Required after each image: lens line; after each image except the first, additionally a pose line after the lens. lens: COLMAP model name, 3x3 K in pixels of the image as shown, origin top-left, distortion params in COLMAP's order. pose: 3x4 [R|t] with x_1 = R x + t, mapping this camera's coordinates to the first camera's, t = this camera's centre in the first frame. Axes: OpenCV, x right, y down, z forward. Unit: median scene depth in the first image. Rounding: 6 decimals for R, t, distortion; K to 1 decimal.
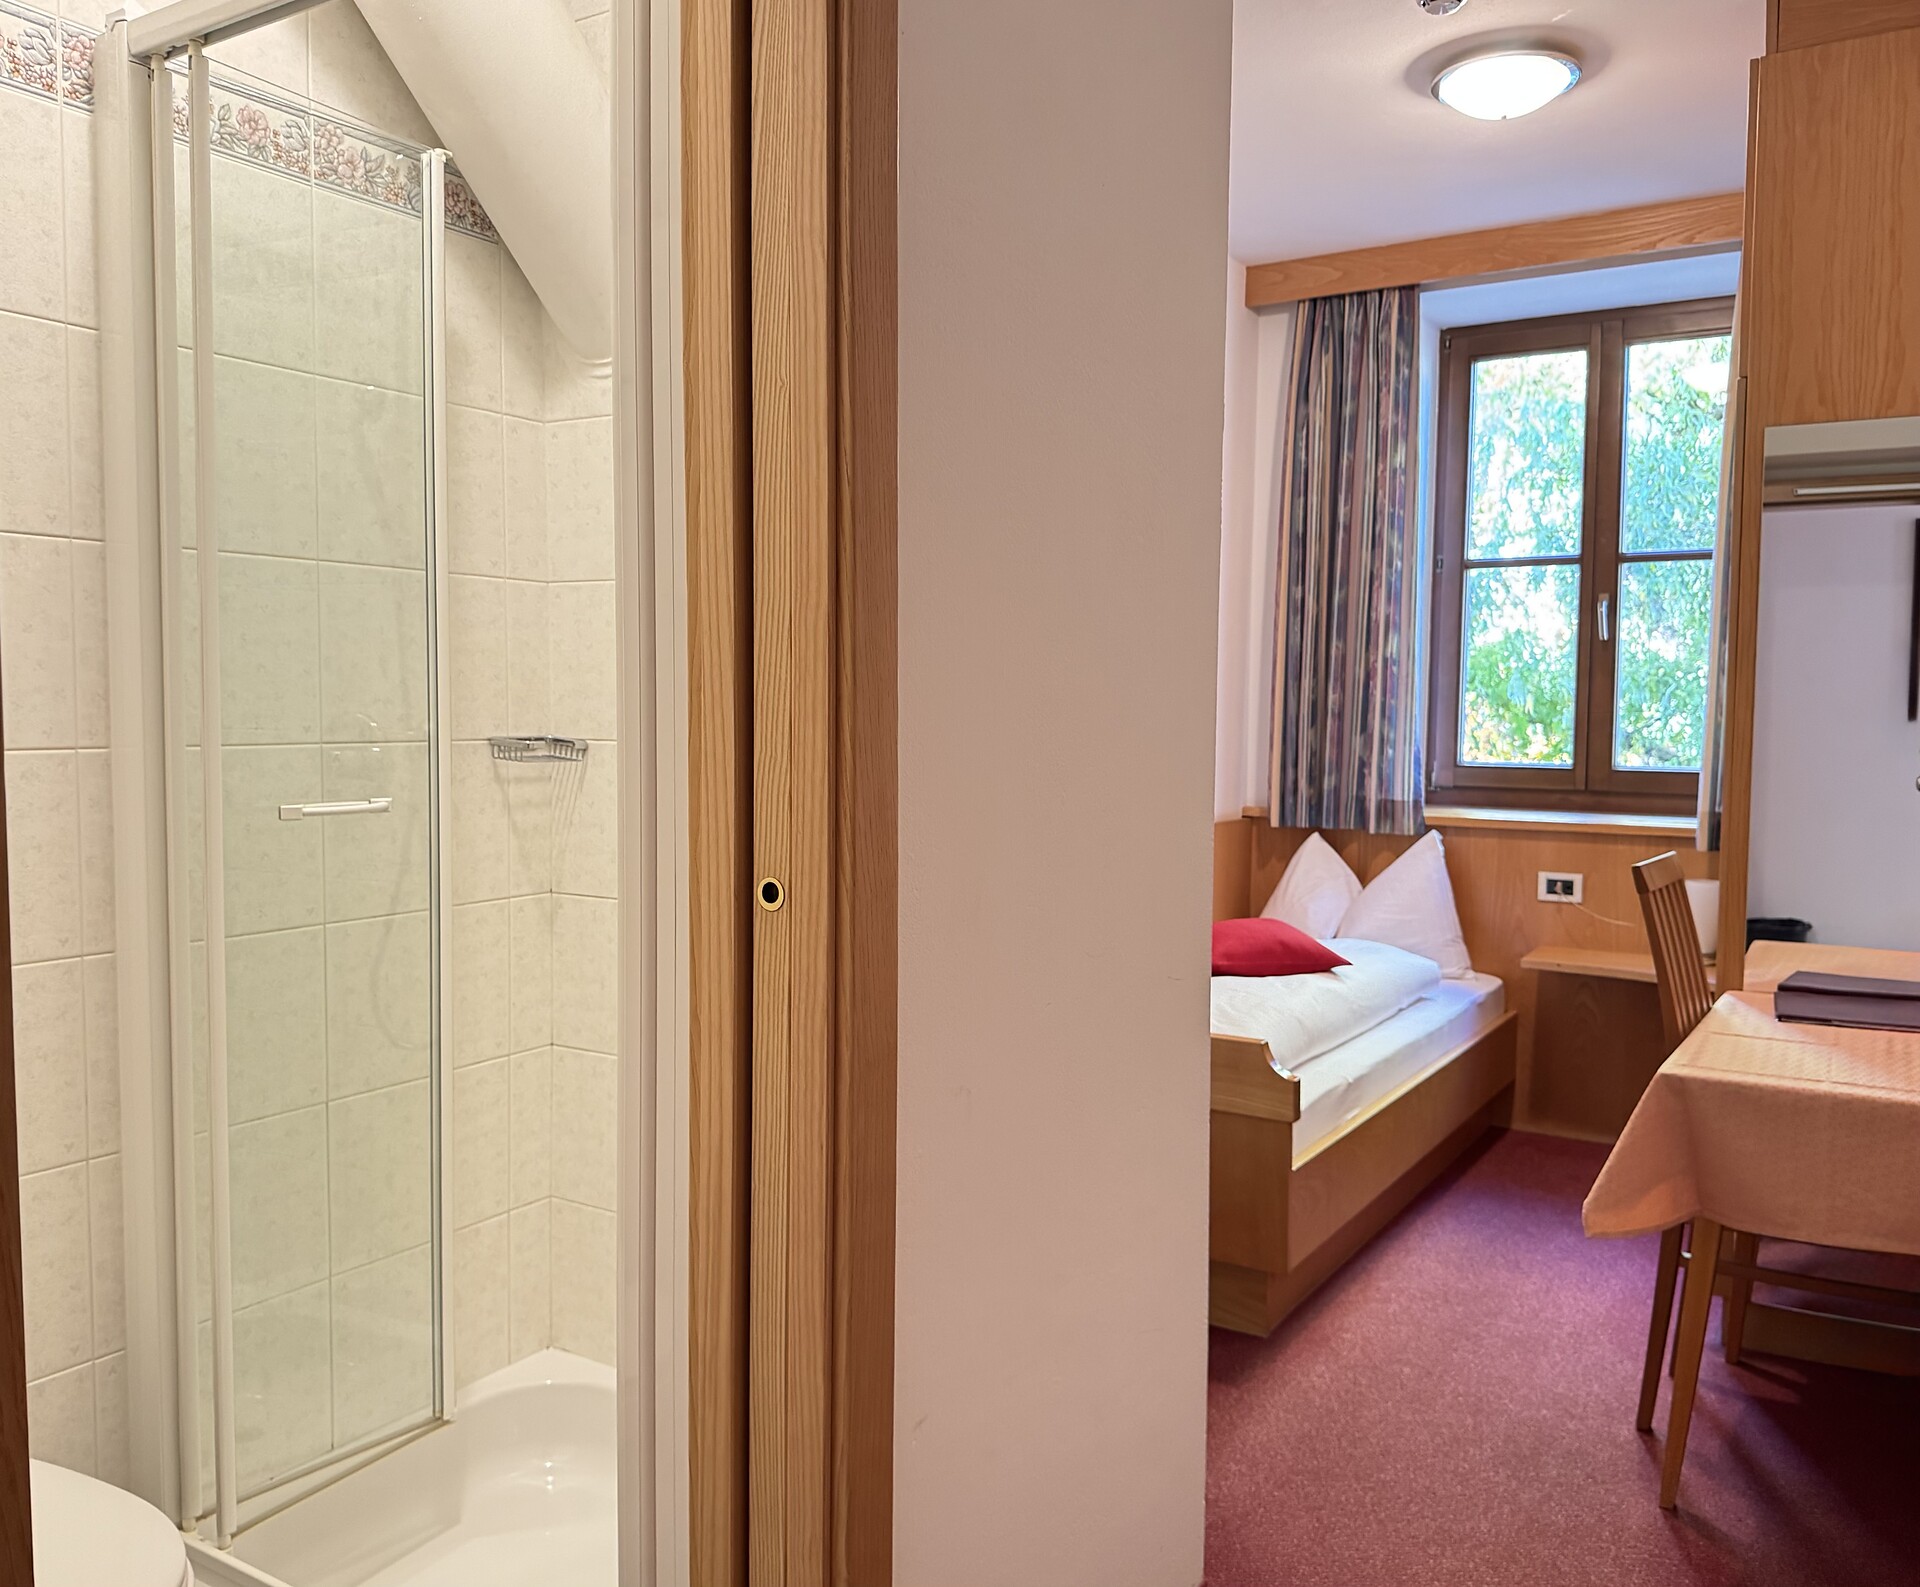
lens RADIAL K [[1554.0, 0, 960.5], [0, 1554.0, 793.6], [0, 0, 1]] dist [0.000938, 0.012314]
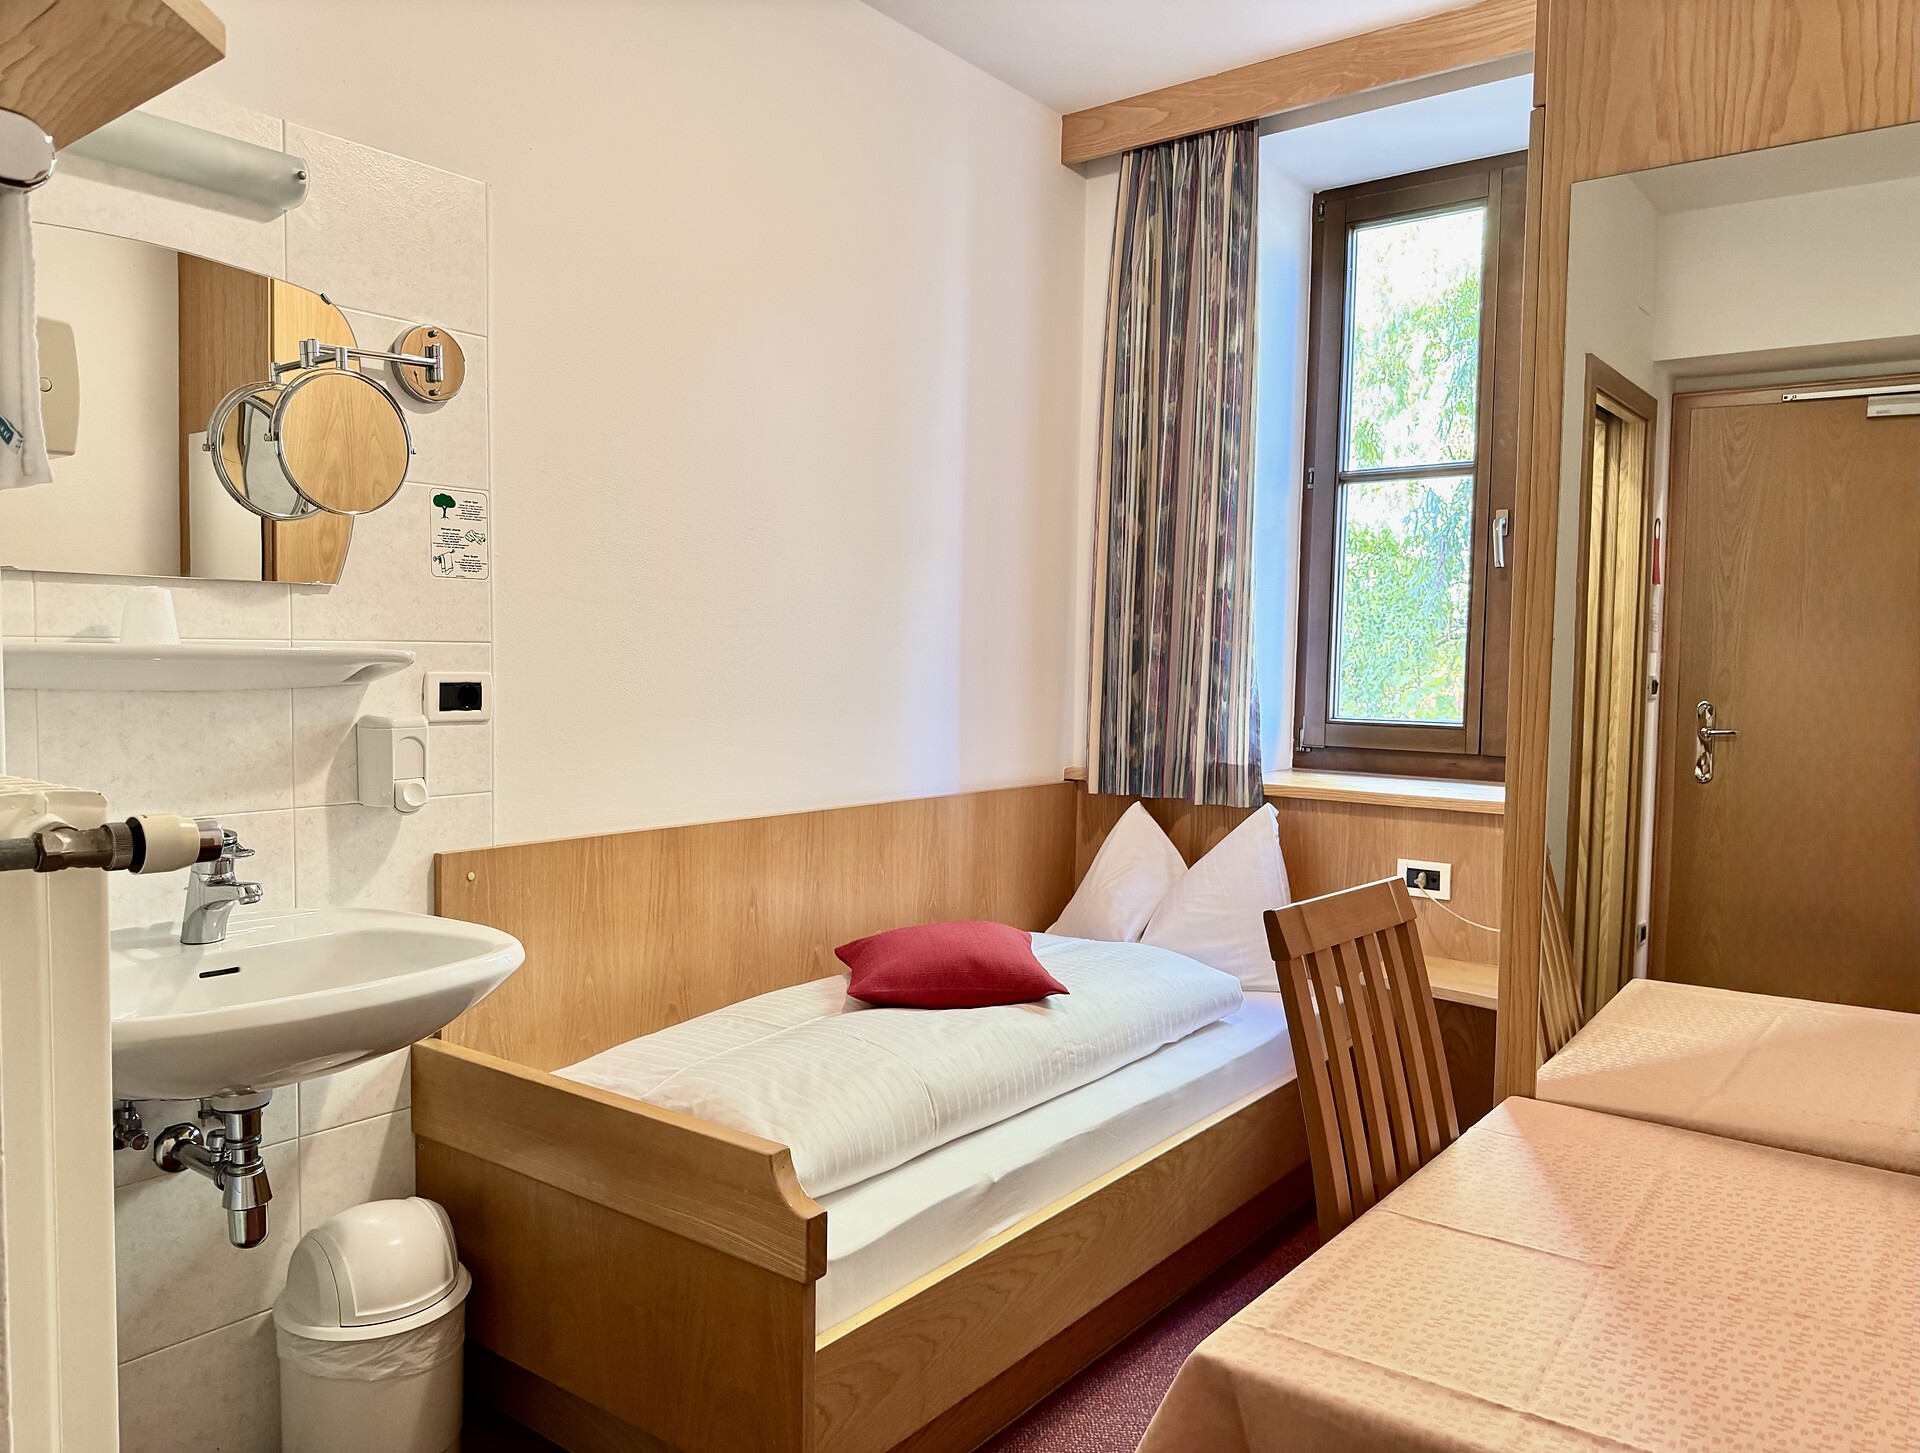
lens RADIAL K [[1380.3, 0, 960.4], [0, 1380.3, 733.2], [0, 0, 1]] dist [0.025753, -0.012643]
pose [[0.996399, 0.011747, -0.083969, 0.200496], [-0.011676, 0.999931, 0.001342, -0.011282], [0.083979, -0.000357, 0.996467, 0.268412]]
